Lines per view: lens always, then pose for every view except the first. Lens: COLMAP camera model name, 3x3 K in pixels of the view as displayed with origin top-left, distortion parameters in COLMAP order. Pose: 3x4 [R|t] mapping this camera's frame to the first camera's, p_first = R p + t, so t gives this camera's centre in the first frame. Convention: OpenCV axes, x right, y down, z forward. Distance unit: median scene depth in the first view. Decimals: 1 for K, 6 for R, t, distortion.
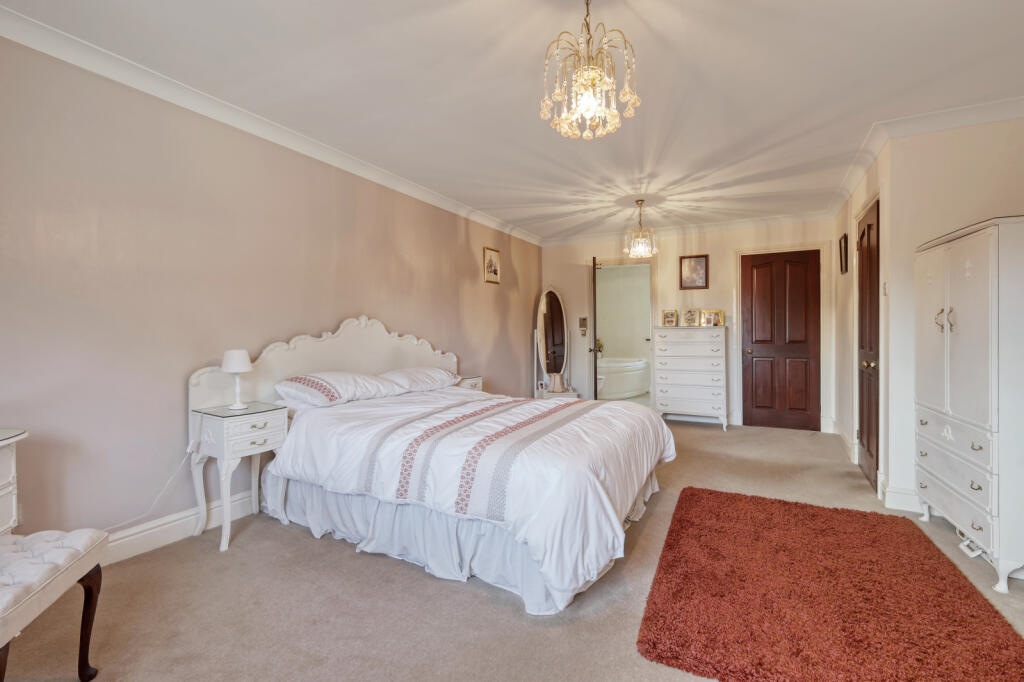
lens RADIAL K [[450.3, 0, 514.6], [0, 450.3, 334.8], [0, 0, 1]] dist [0.002531, 0.000438]
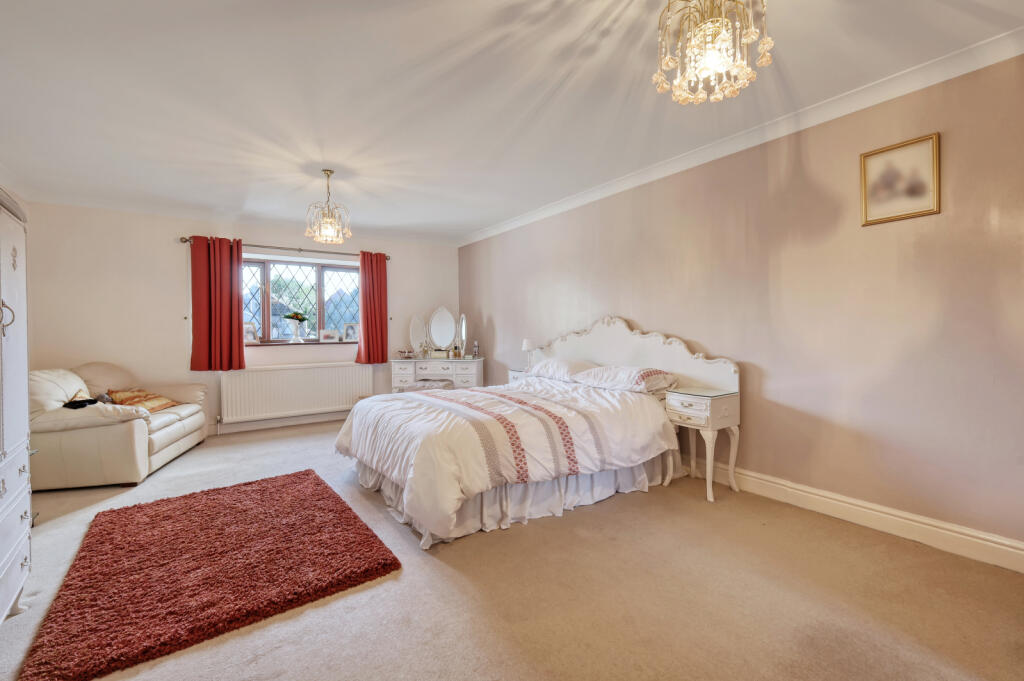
lens RADIAL K [[450.3, 0, 515.9], [0, 450.3, 339.5], [0, 0, 1]] dist [0.002531, 0.000438]
pose [[-0.460909, 0.014147, -0.887335, 0.593936], [-0.008564, 0.999755, 0.020388, -0.001457], [0.887406, 0.016996, -0.460675, 0.979801]]
